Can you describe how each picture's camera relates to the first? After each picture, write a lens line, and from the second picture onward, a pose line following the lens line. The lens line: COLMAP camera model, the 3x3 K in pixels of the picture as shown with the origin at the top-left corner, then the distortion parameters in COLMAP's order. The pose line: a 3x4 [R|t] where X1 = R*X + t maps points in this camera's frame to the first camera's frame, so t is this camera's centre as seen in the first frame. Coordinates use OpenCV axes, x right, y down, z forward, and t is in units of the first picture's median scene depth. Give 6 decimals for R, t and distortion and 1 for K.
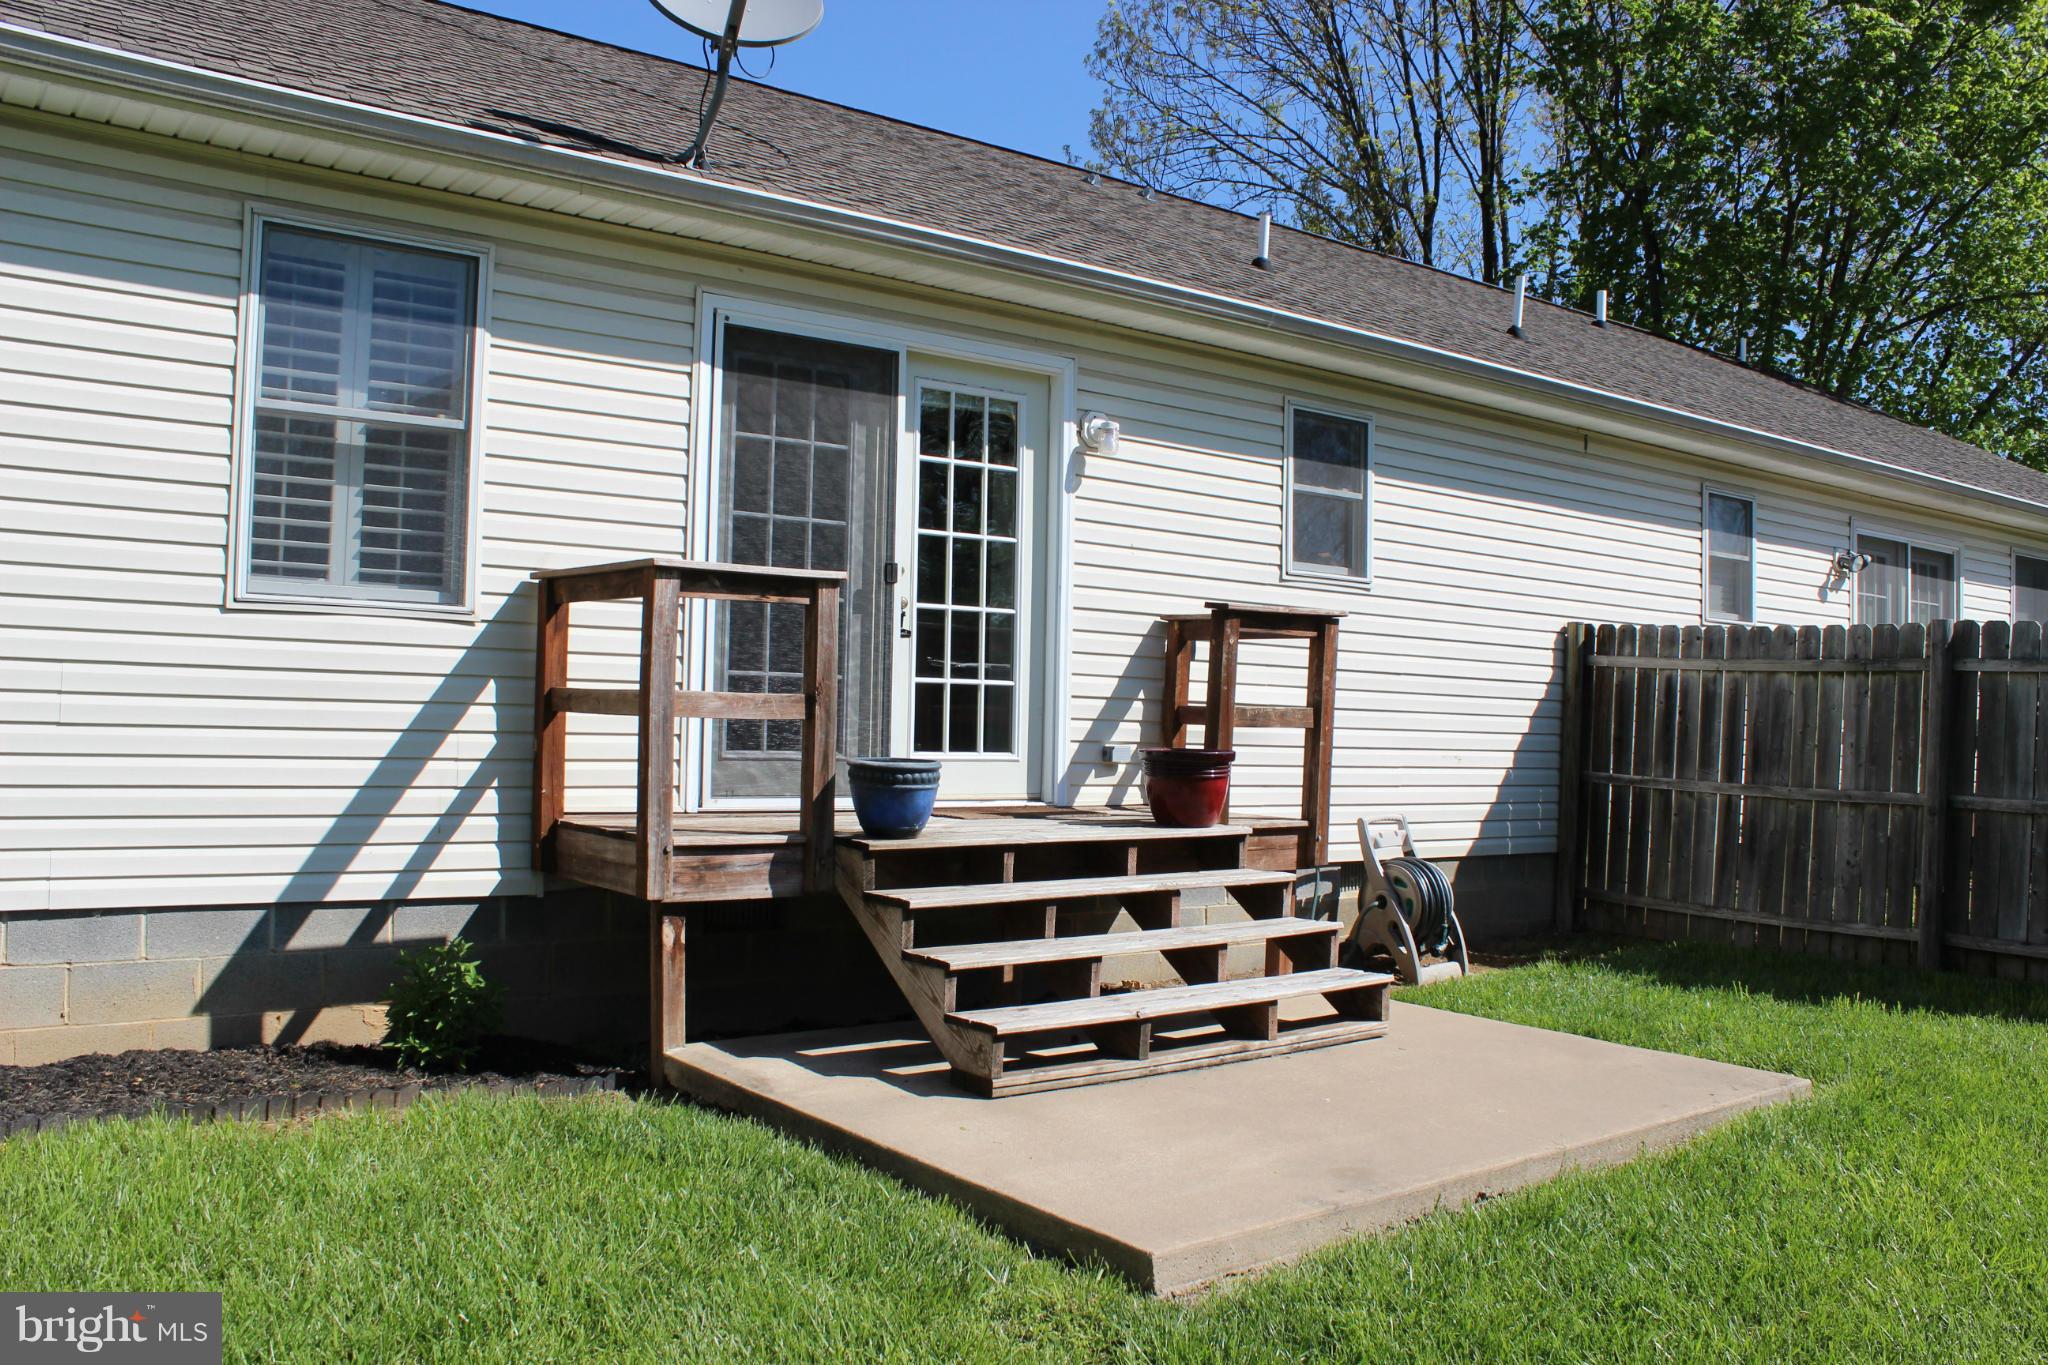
lens RADIAL K [[1711.9, 0, 1024.0], [0, 1711.9, 682.5], [0, 0, 1]] dist [-0.168069, 0.154218]
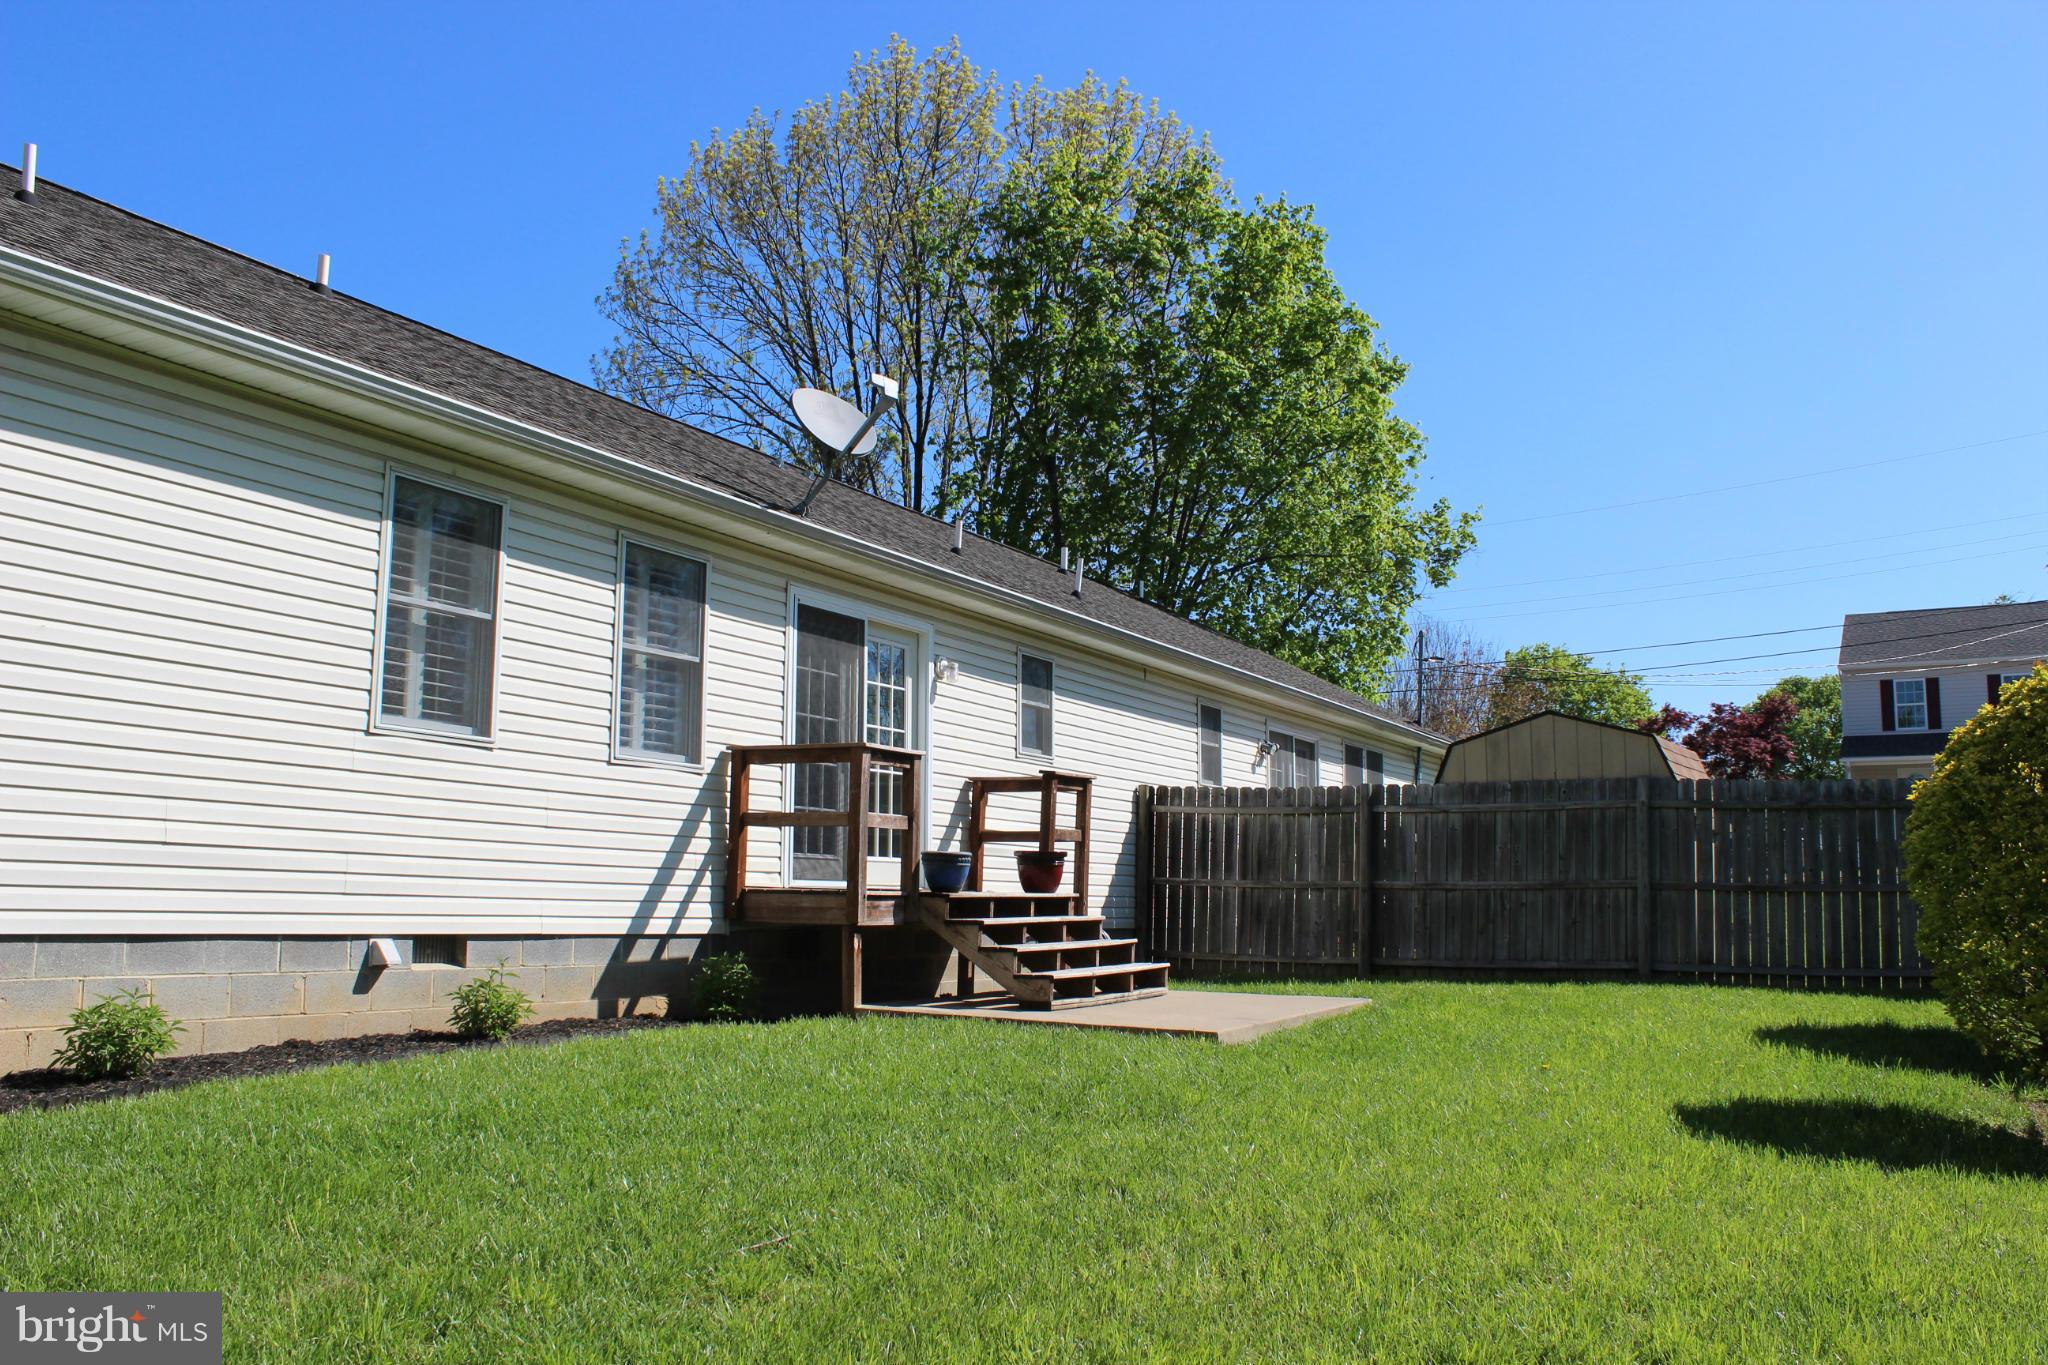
lens RADIAL K [[1711.9, 0, 1024.0], [0, 1711.9, 682.5], [0, 0, 1]] dist [-0.168069, 0.154218]
pose [[0.909261, 0.036892, 0.414588, -0.646762], [0.003939, 0.995257, -0.097201, 0.035602], [-0.416207, 0.090014, 0.904803, -0.624308]]
